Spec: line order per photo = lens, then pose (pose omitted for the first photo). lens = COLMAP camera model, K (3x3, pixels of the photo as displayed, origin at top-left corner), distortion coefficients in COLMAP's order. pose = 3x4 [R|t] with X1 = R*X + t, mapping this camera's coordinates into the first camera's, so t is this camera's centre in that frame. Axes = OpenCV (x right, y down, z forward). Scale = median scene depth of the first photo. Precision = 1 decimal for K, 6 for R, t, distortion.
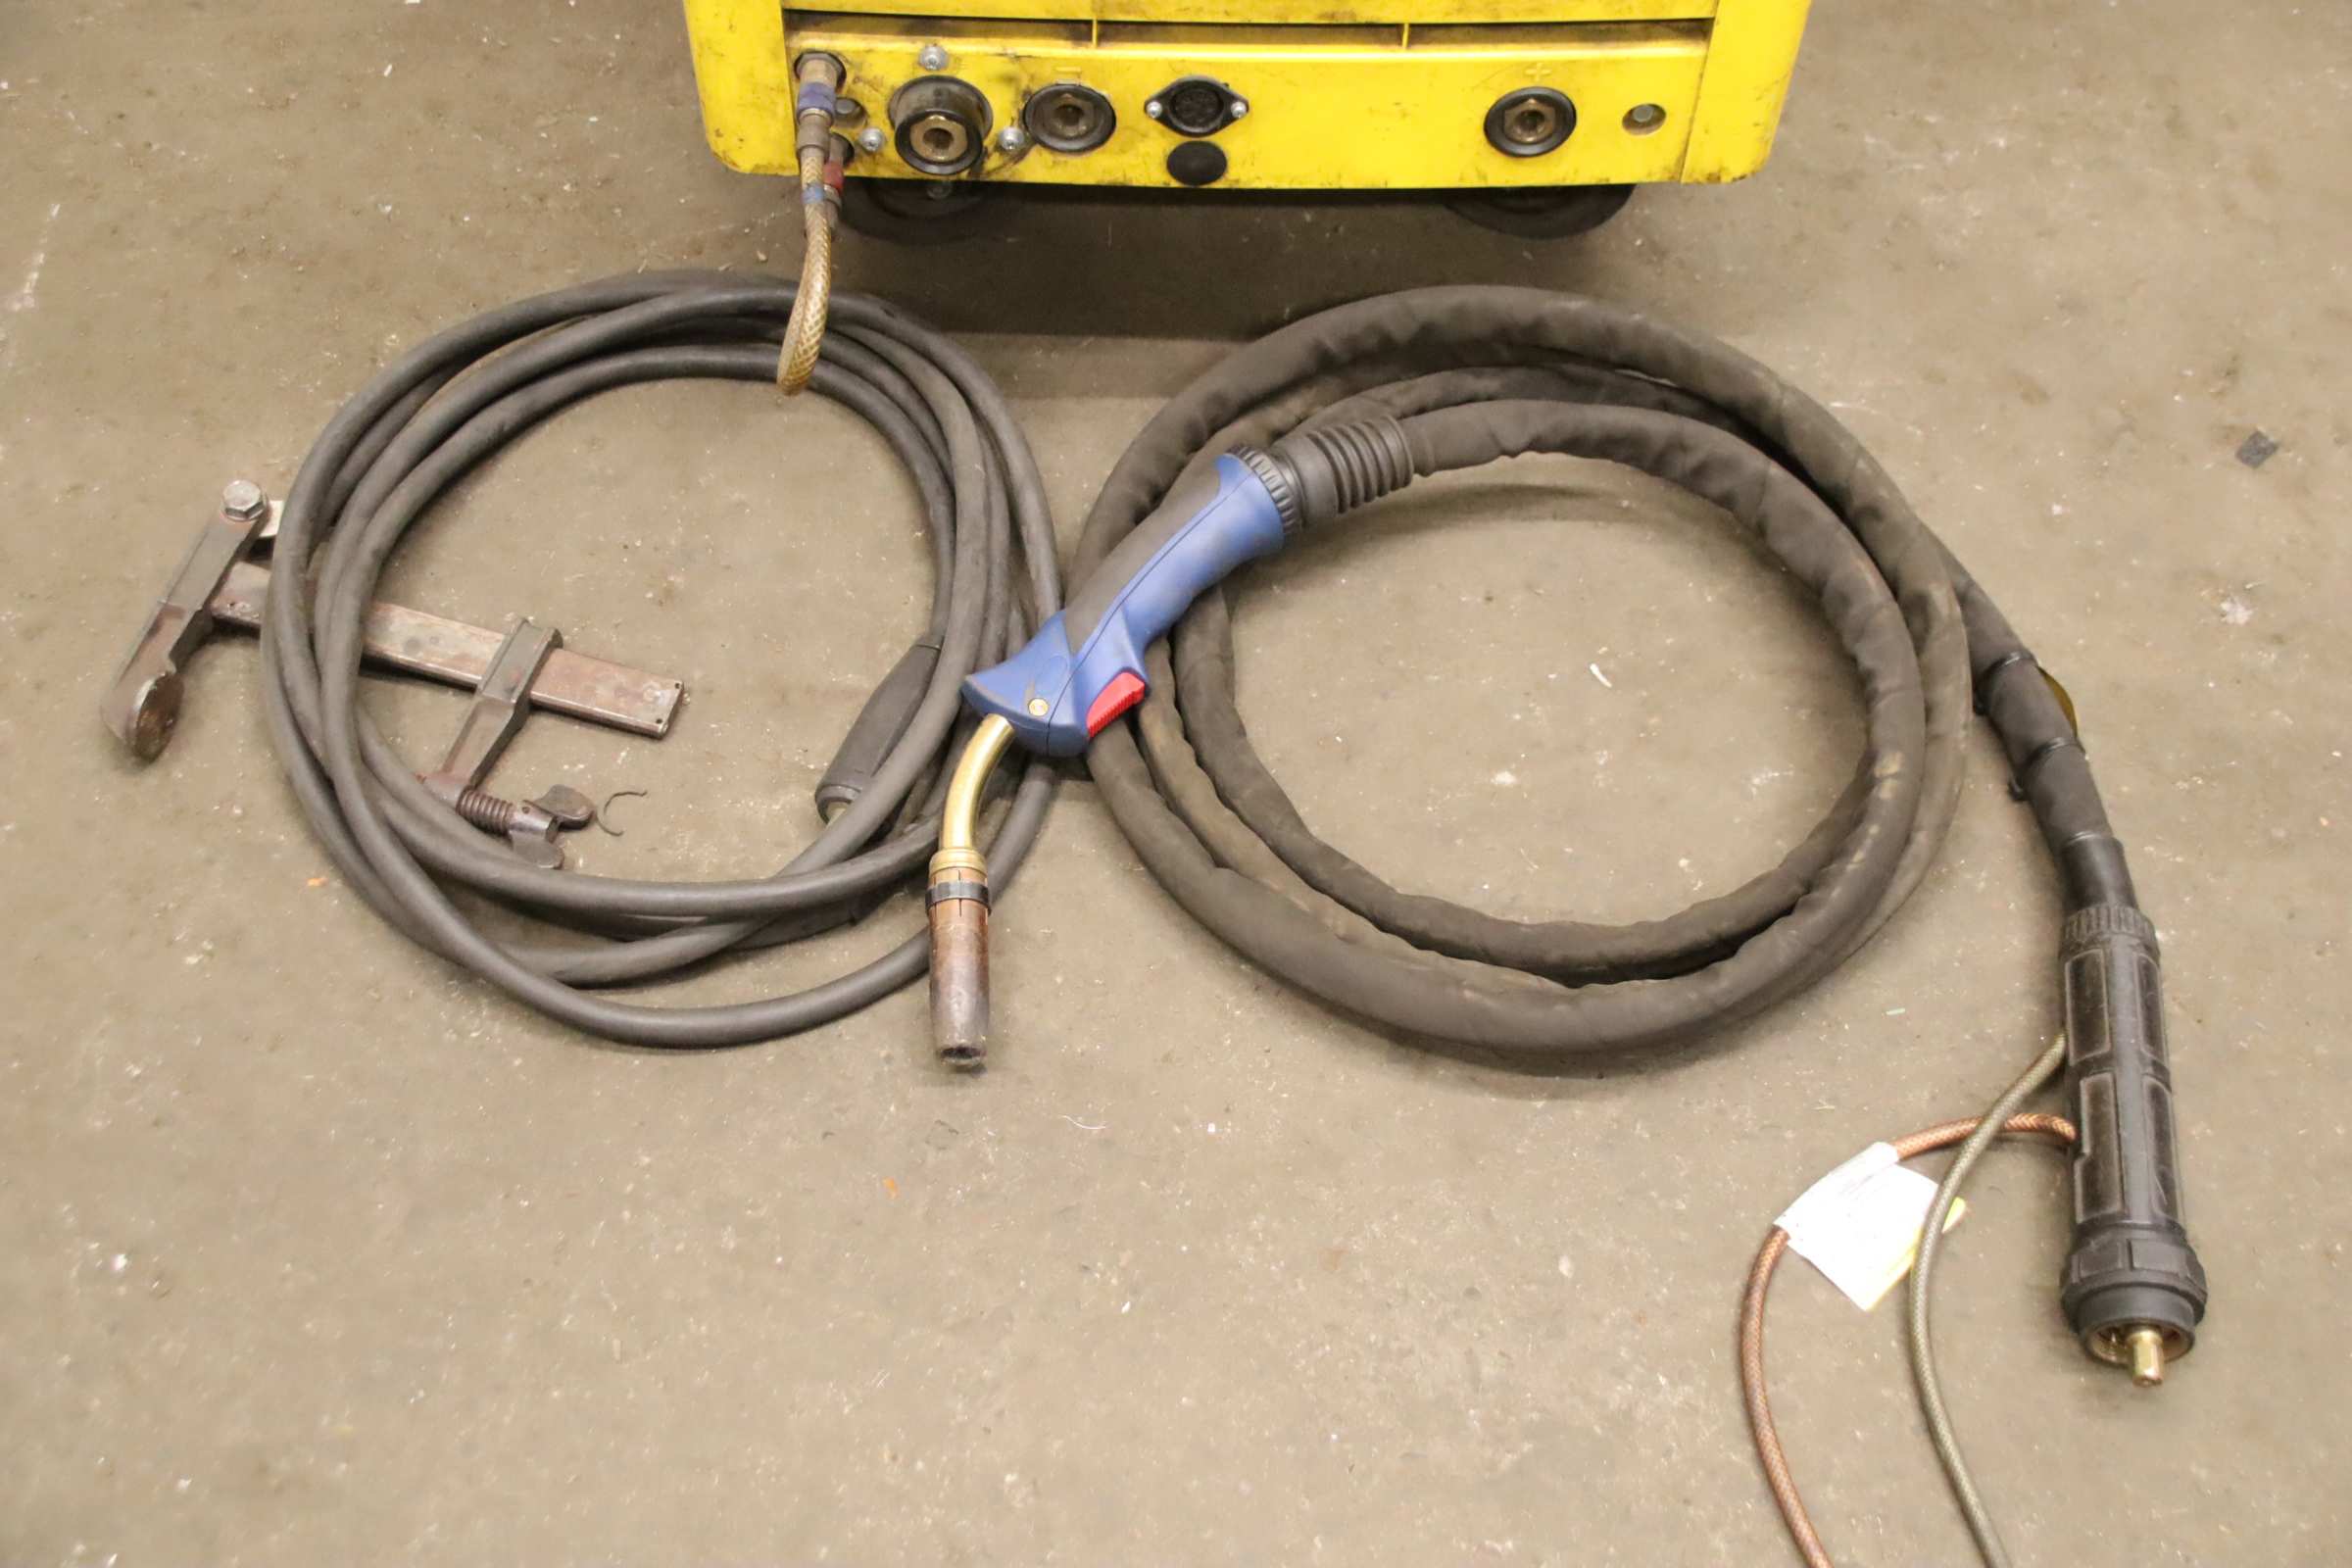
lens RADIAL K [[2759.8, 0, 1176.0], [0, 2759.8, 784.0], [0, 0, 1]] dist [-0.026520, 0.159835]
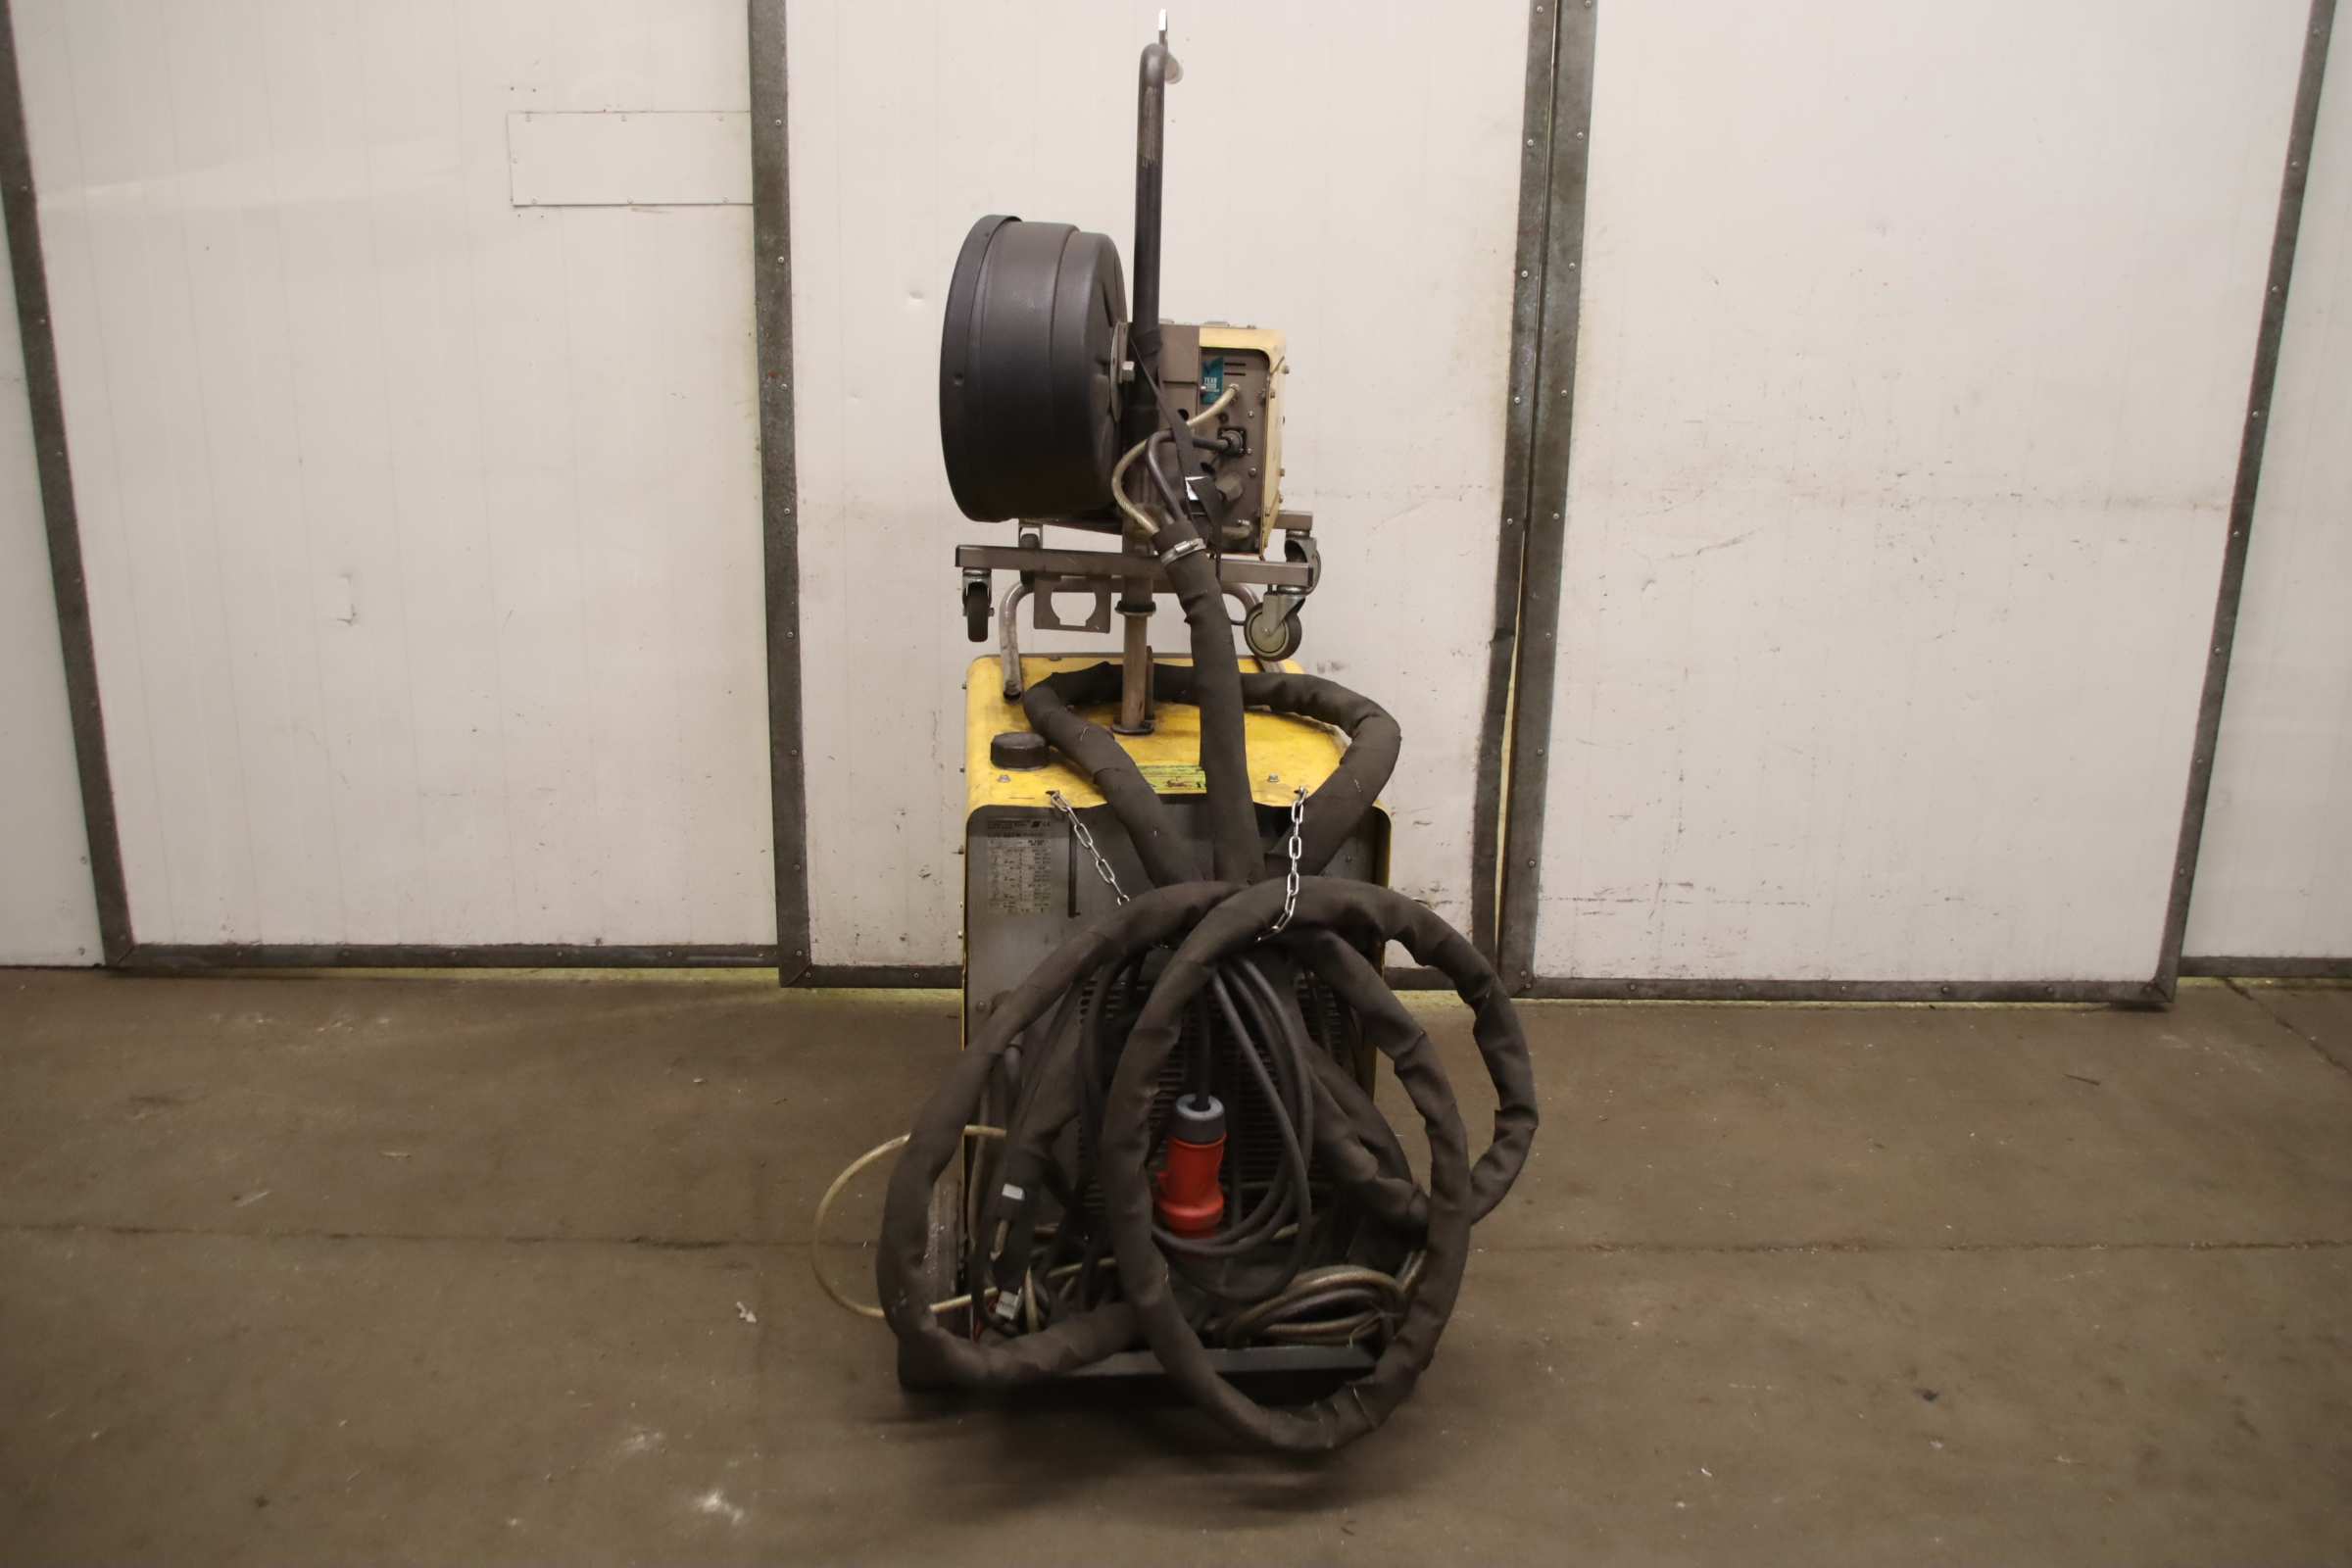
lens RADIAL K [[2064.6, 0, 1181.5], [0, 2064.6, 772.8], [0, 0, 1]] dist [-0.108472, 0.075075]
pose [[0.998447, -0.009782, 0.054843, -0.437288], [0.041238, 0.791667, -0.609560, 0.589916], [-0.037454, 0.610875, 0.790841, -0.886520]]
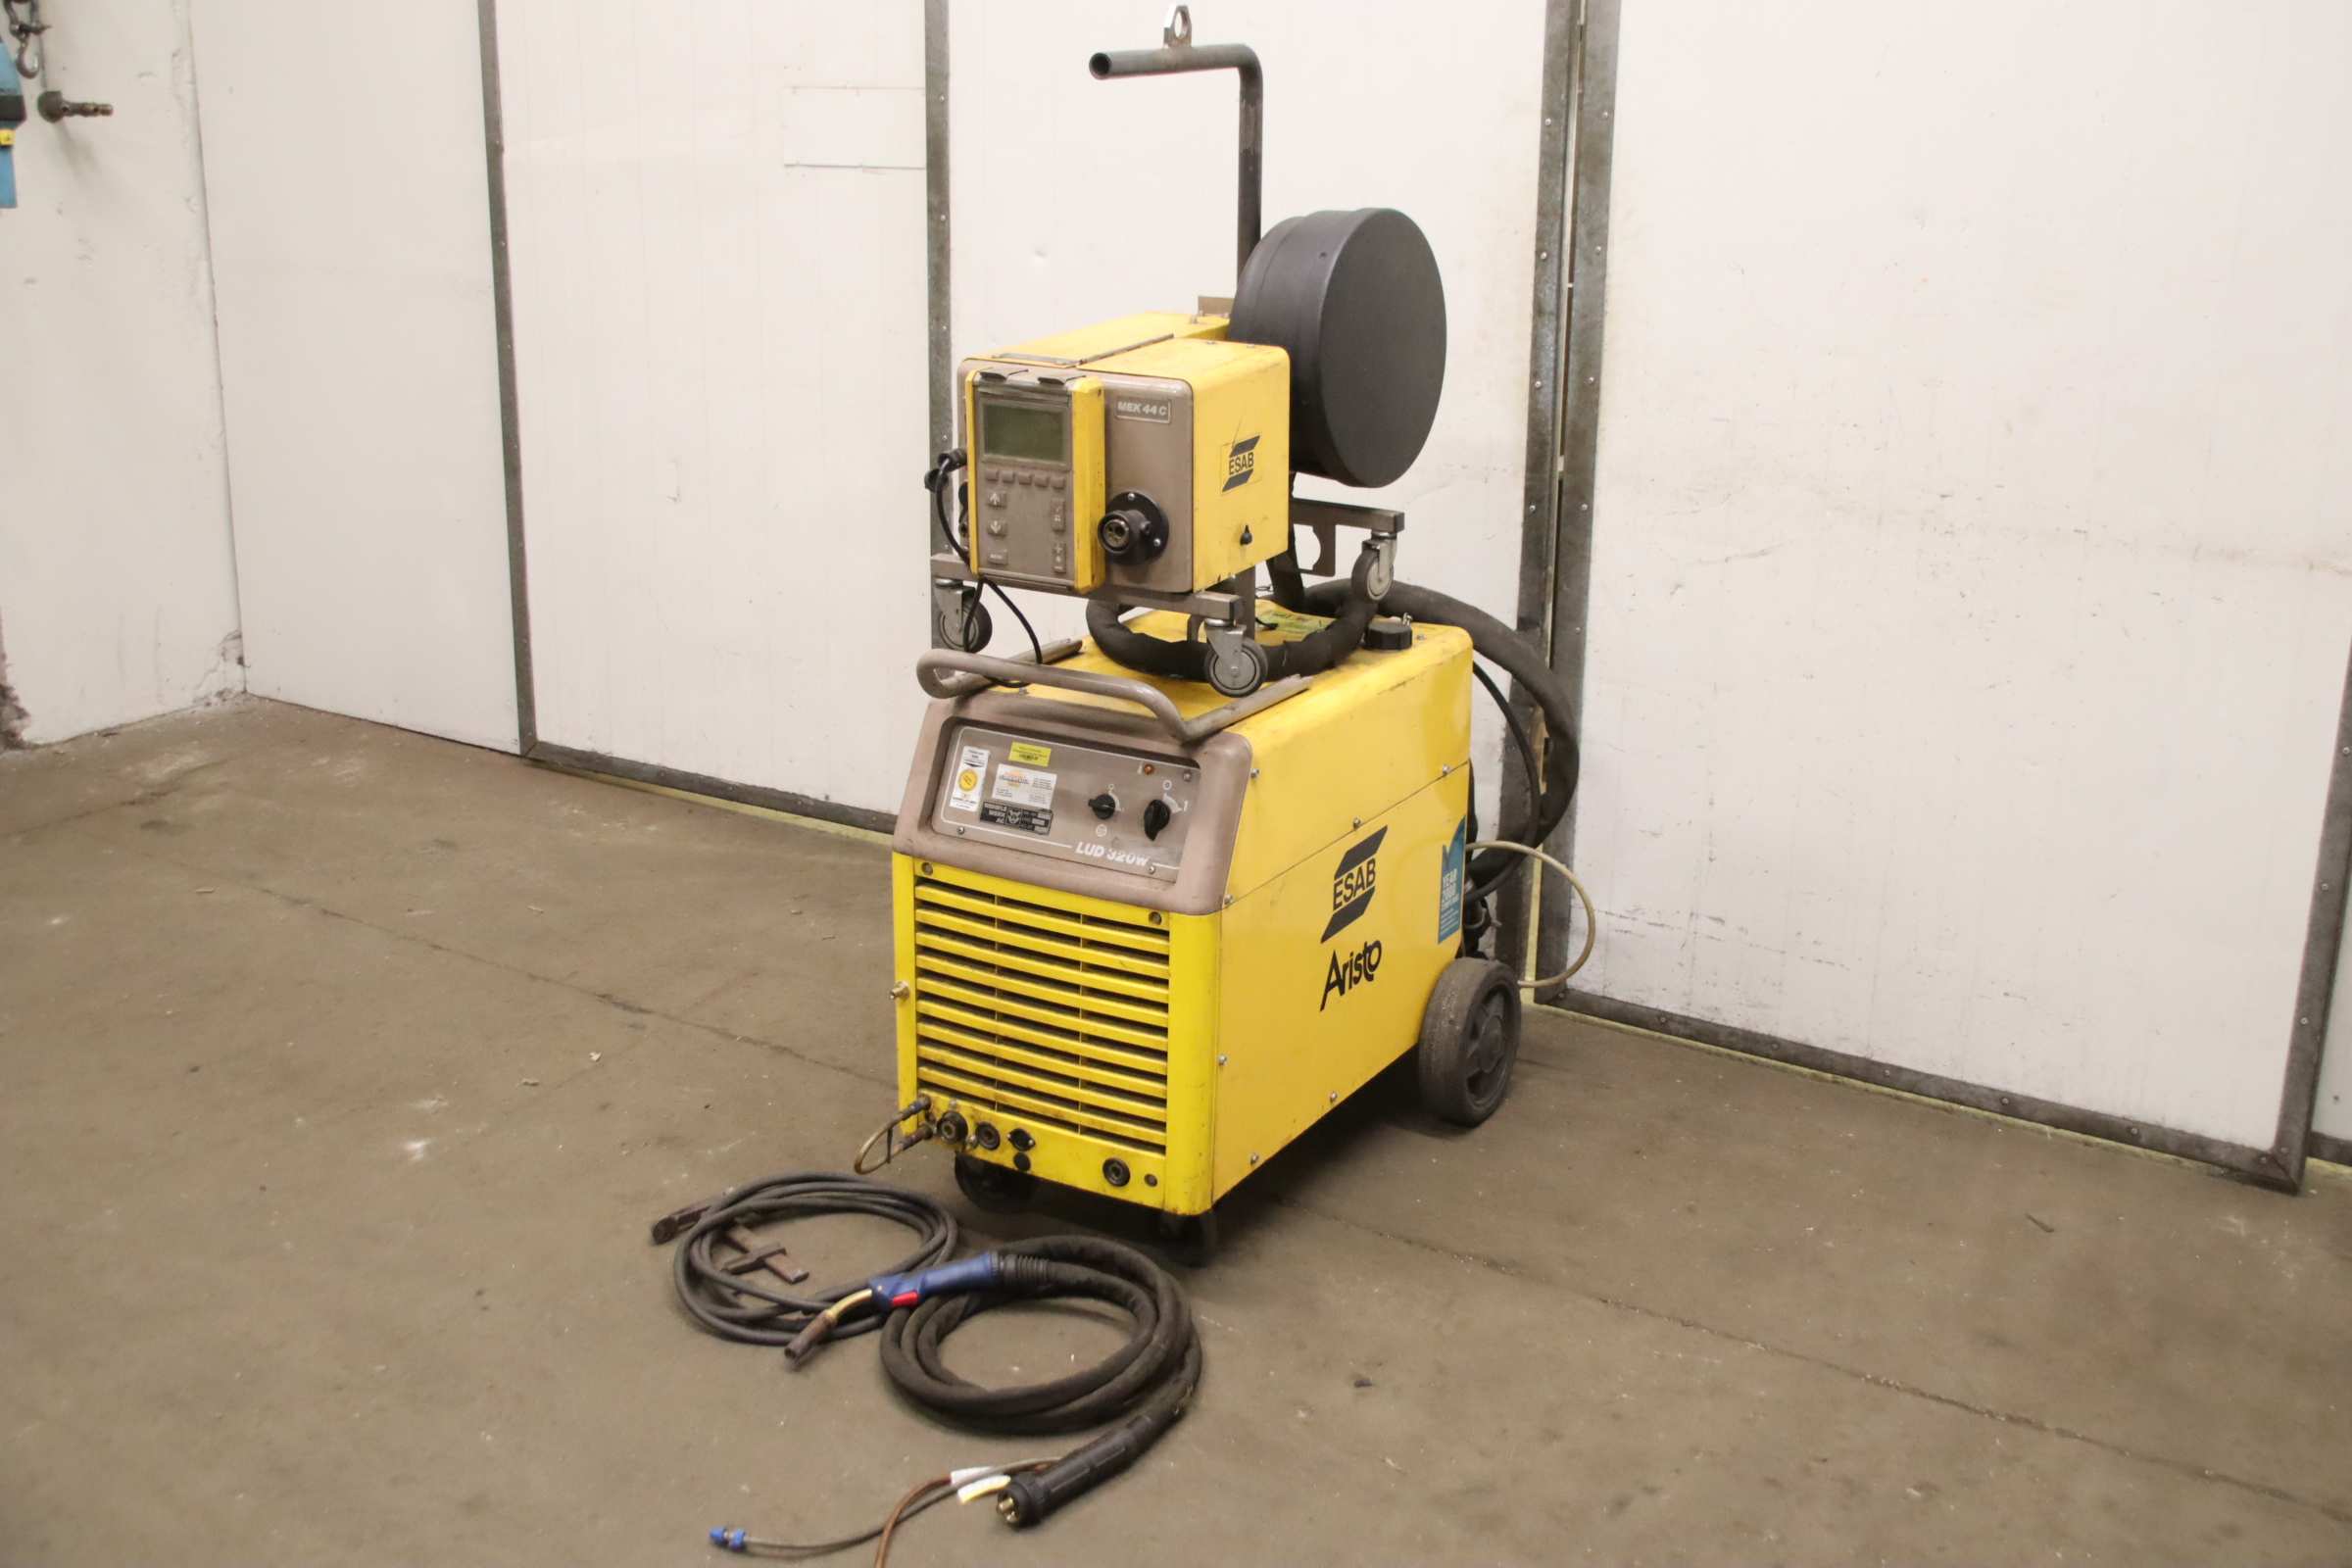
lens RADIAL K [[2440.5, 0, 1192.2], [0, 2440.5, 764.6], [0, 0, 1]] dist [-0.088780, 0.162313]
pose [[0.860547, 0.143134, -0.488847, 1.408971], [-0.414426, 0.754734, -0.508554, 0.724108], [0.296158, 0.640226, 0.708803, -1.110348]]
